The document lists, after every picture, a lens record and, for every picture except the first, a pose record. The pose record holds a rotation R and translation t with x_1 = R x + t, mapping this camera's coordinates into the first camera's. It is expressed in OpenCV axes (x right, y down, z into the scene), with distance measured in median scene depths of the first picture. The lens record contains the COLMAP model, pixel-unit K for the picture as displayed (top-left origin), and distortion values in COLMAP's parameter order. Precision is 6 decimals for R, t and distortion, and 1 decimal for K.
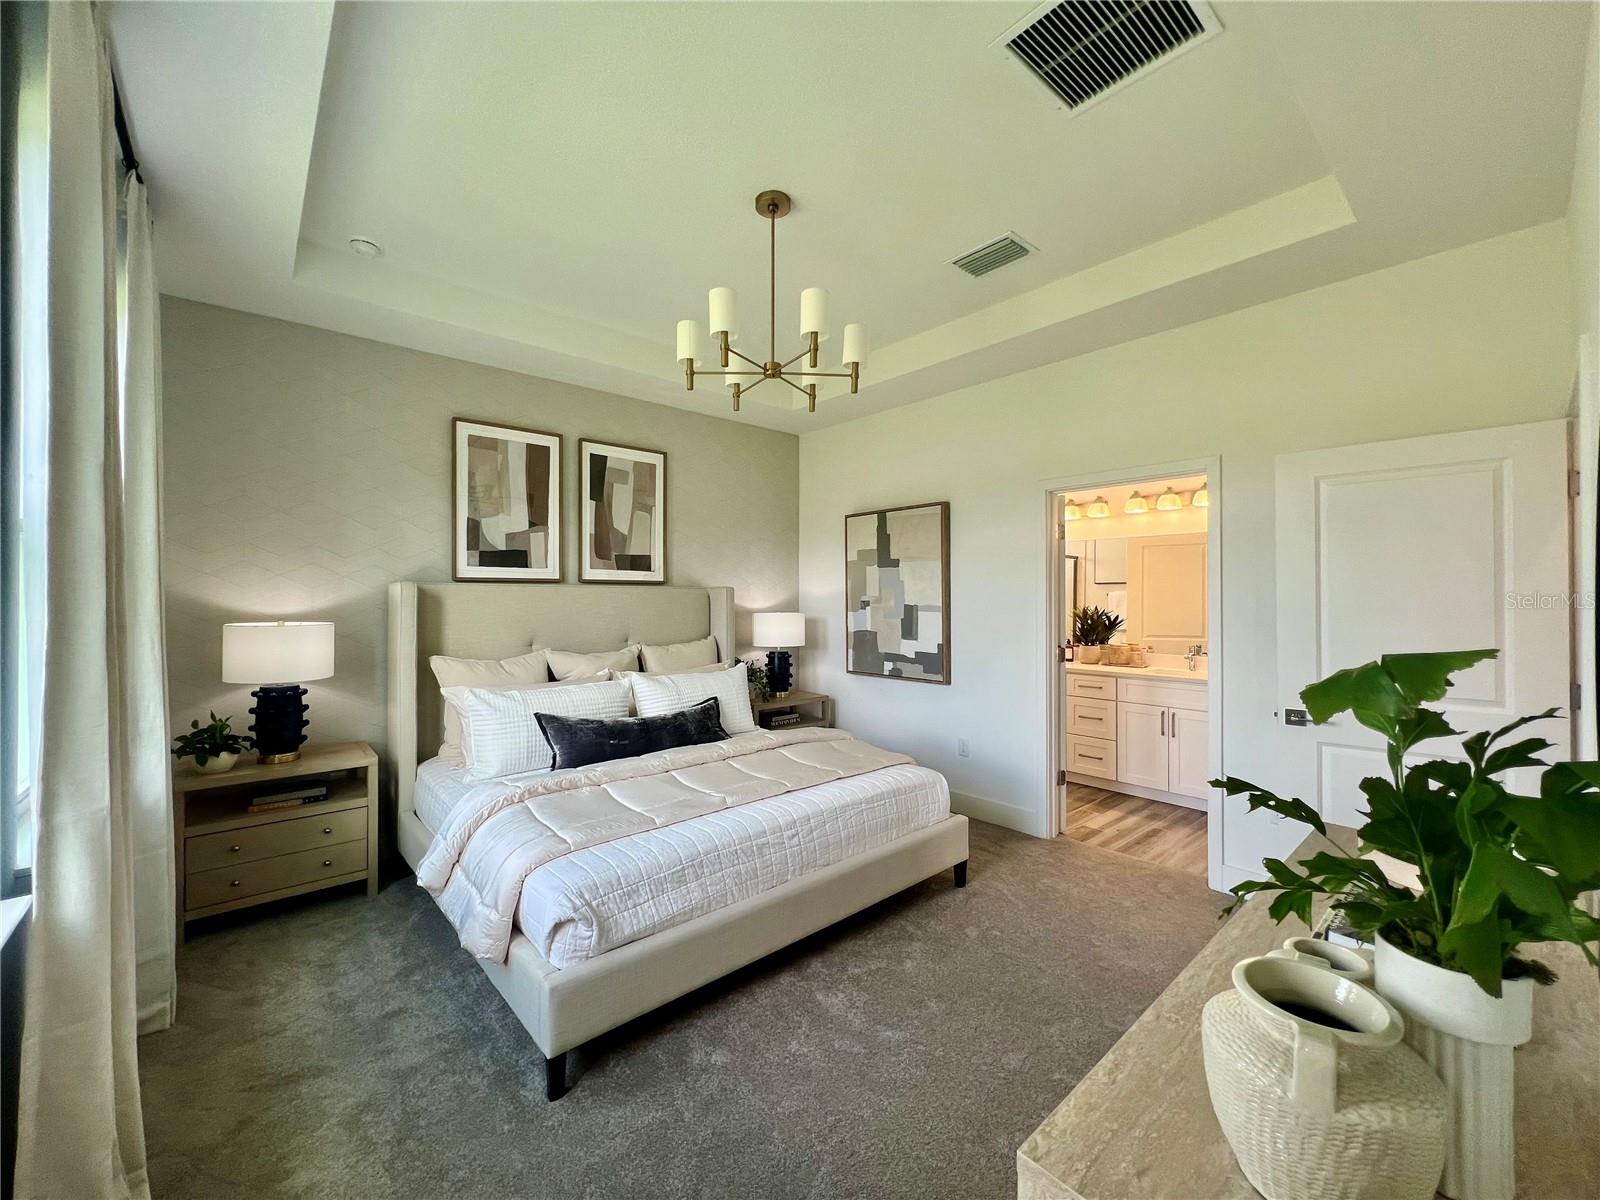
lens RADIAL K [[643.5, 0, 801.0], [0, 643.5, 596.8], [0, 0, 1]] dist [0.000529, -0.000115]
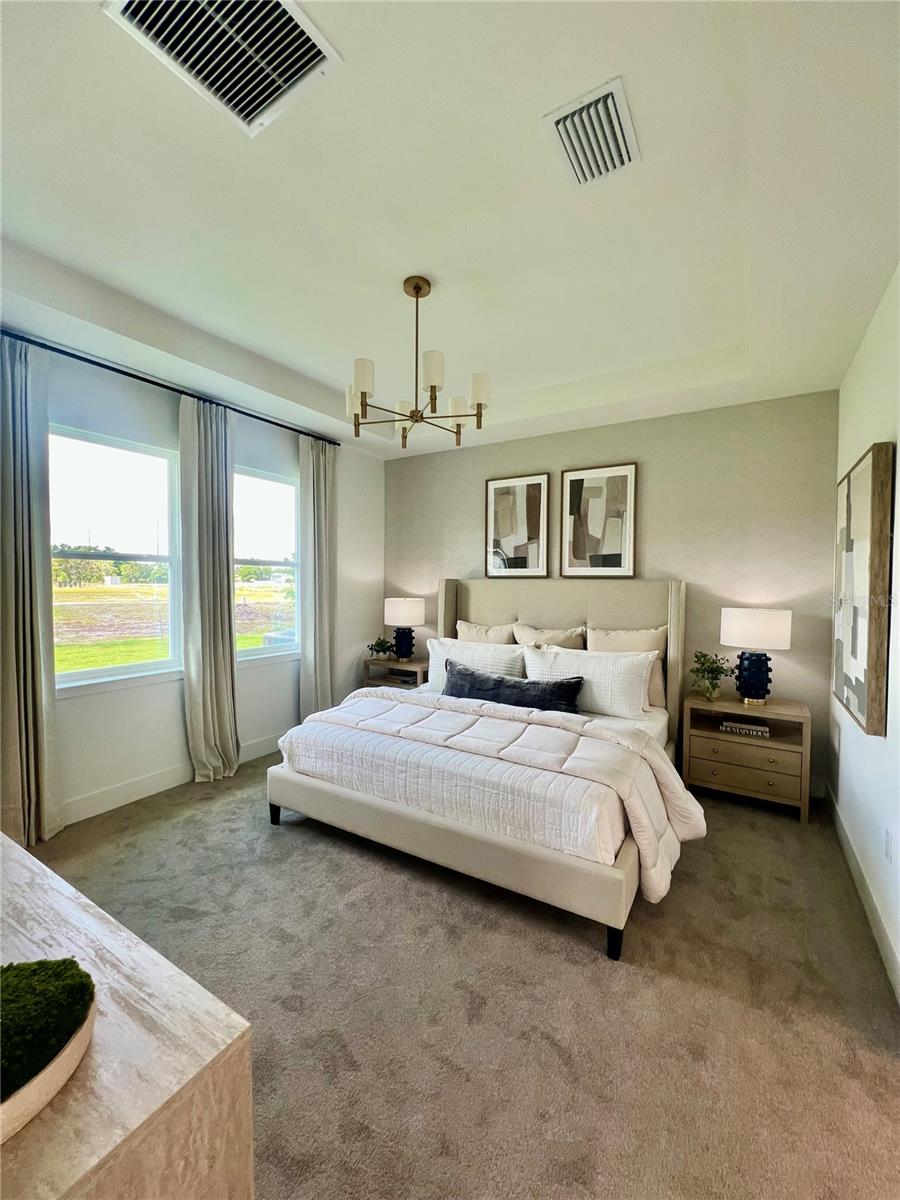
lens RADIAL K [[482.6, 0, 448.8], [0, 482.6, 591.6], [0, 0, 1]] dist [0.000529, -0.000115]
pose [[0.299893, 0.014711, -0.953859, 0.554884], [-0.012748, 0.999854, 0.011412, -0.001280], [0.953888, 0.008737, 0.300037, 0.467769]]
